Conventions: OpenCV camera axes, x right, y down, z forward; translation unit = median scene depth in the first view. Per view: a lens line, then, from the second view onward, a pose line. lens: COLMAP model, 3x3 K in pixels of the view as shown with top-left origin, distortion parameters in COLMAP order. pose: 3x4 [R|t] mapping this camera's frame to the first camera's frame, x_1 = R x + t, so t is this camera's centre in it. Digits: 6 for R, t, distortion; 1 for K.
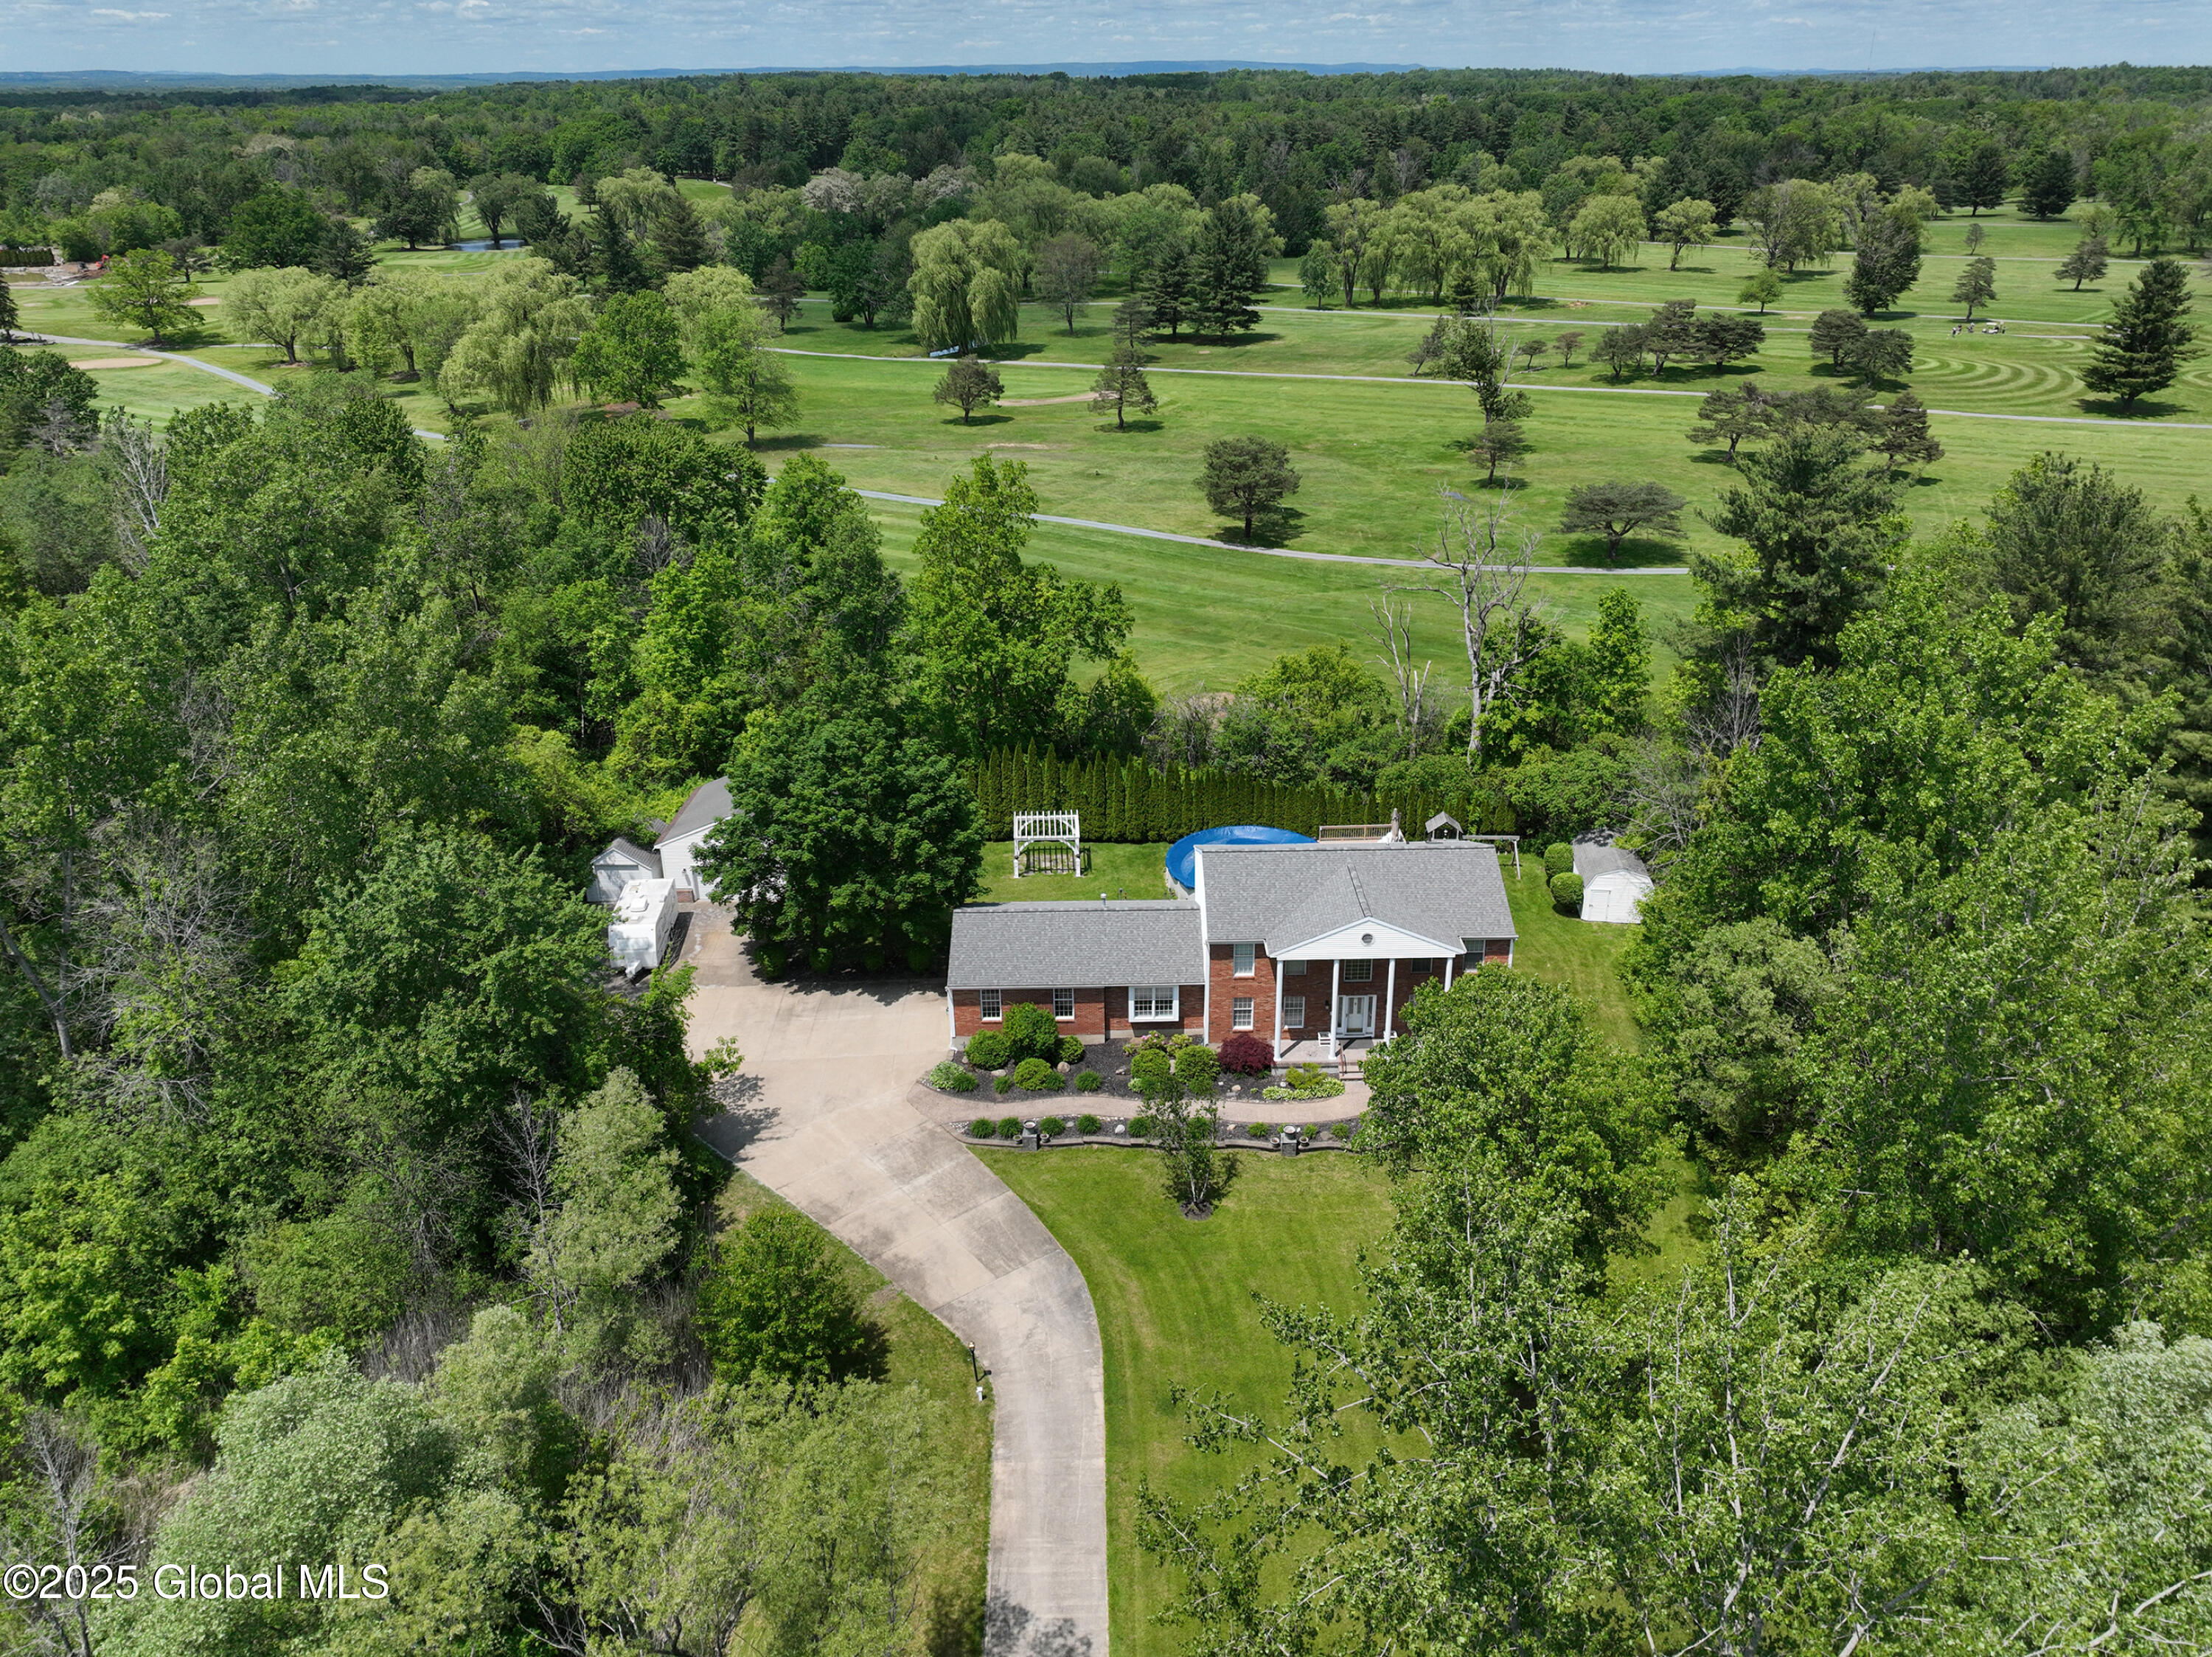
lens RADIAL K [[1681.4, 0, 1128.9], [0, 1681.4, 837.4], [0, 0, 1]] dist [-0.005336, 0.017755]
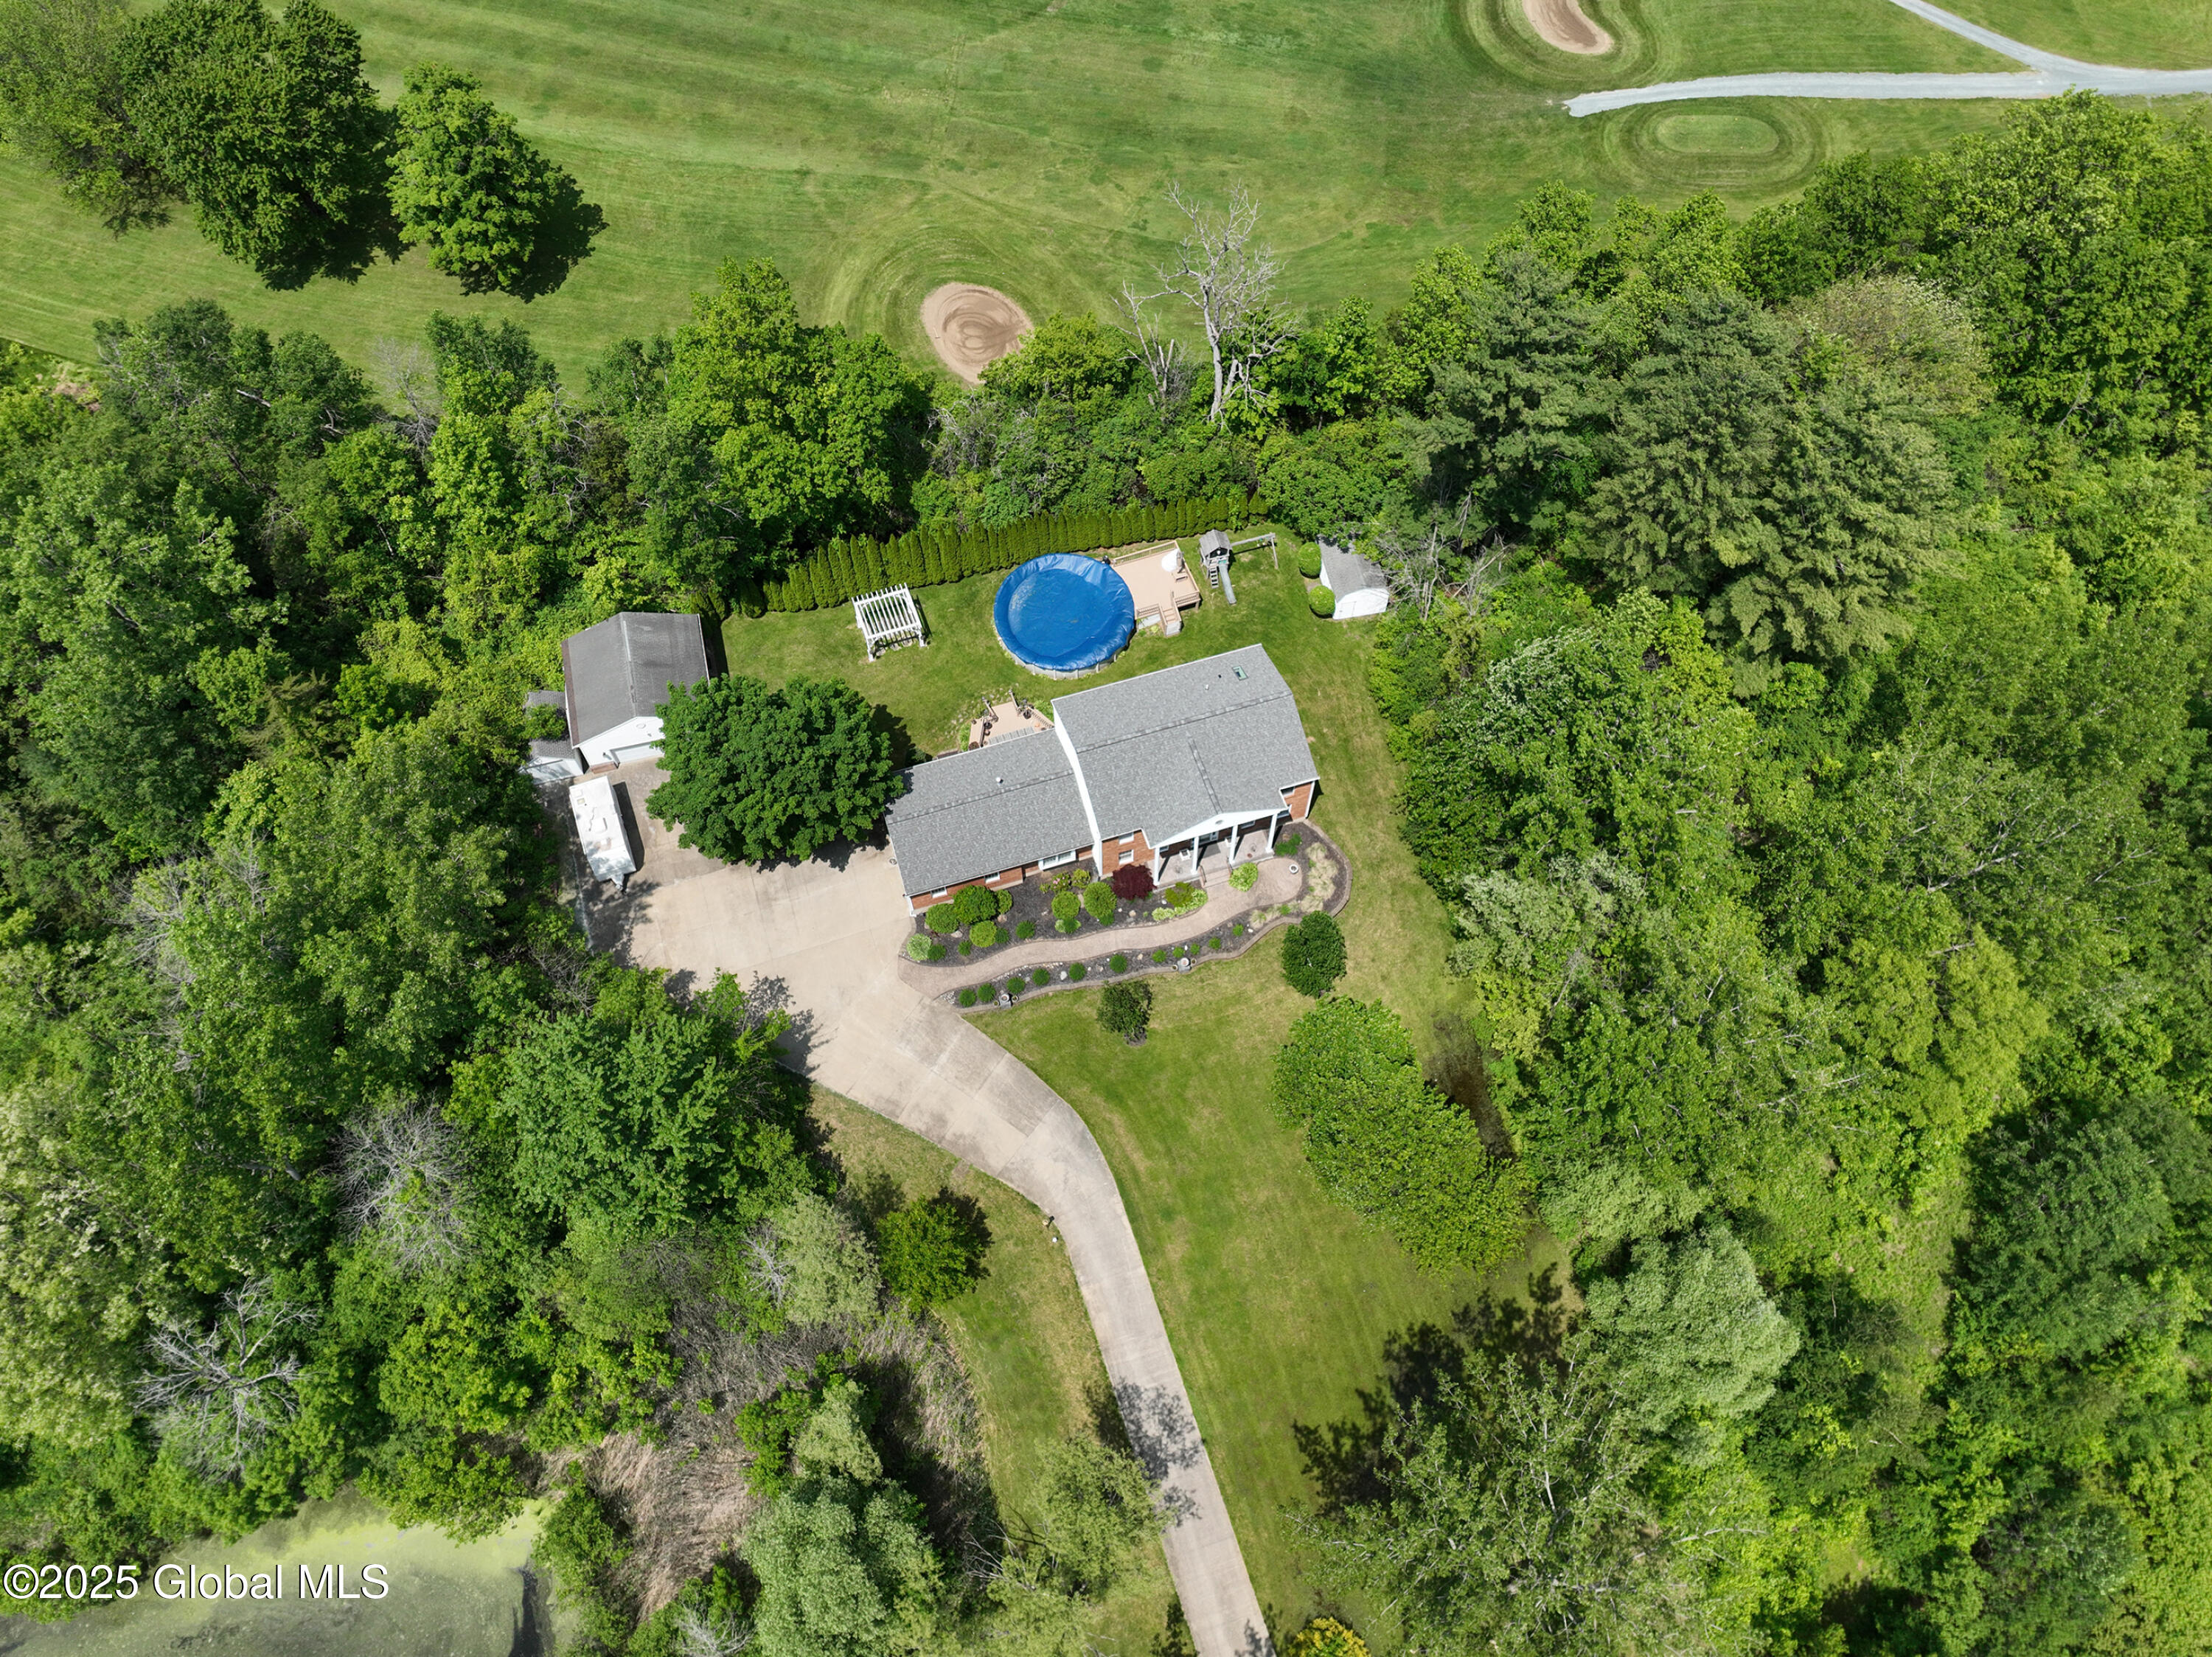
lens RADIAL K [[1681.4, 0, 1140.2], [0, 1681.4, 833.0], [0, 0, 1]] dist [-0.005336, 0.017755]
pose [[0.956552, -0.251783, 0.147013, -0.085626], [0.107914, 0.774161, 0.623722, -0.559468], [-0.270854, -0.580758, 0.767697, -0.022018]]
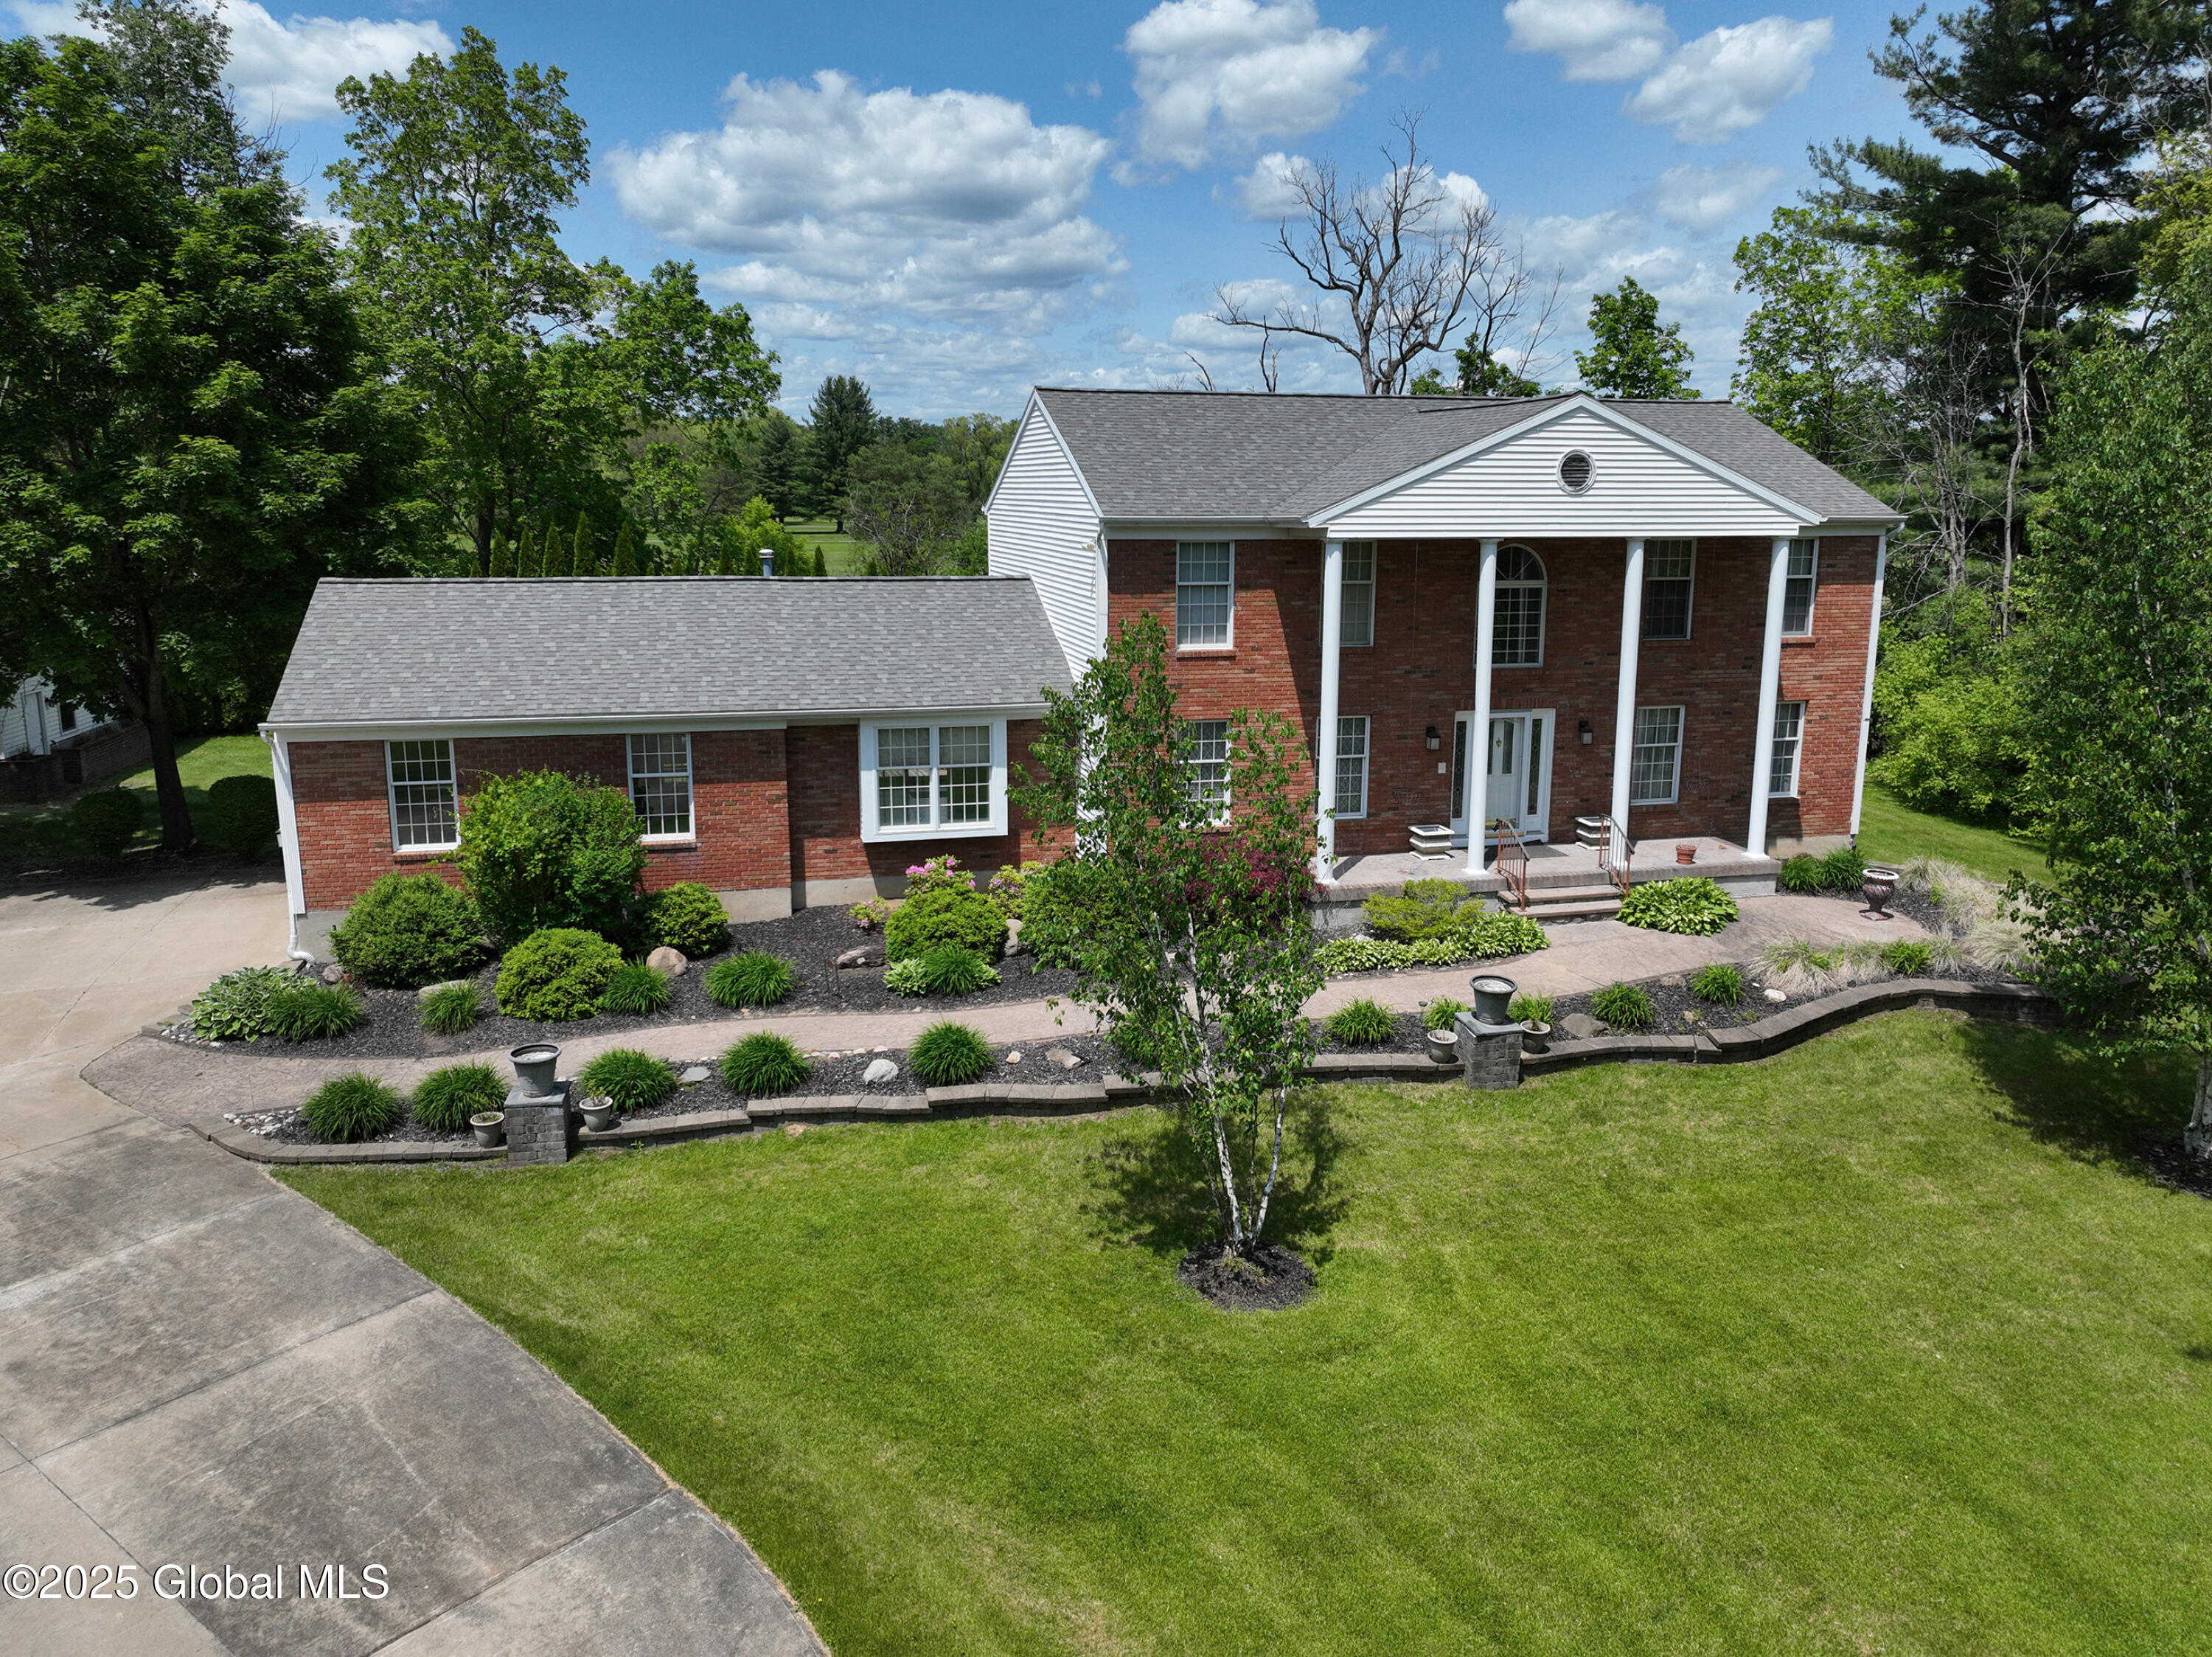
lens RADIAL K [[1681.4, 0, 1124.3], [0, 1681.4, 824.5], [0, 0, 1]] dist [-0.005336, 0.017755]
pose [[0.971521, -0.035886, 0.234218, -0.021275], [0.087044, 0.973405, -0.211909, 0.138684], [-0.220385, 0.226261, 0.948808, 0.506434]]
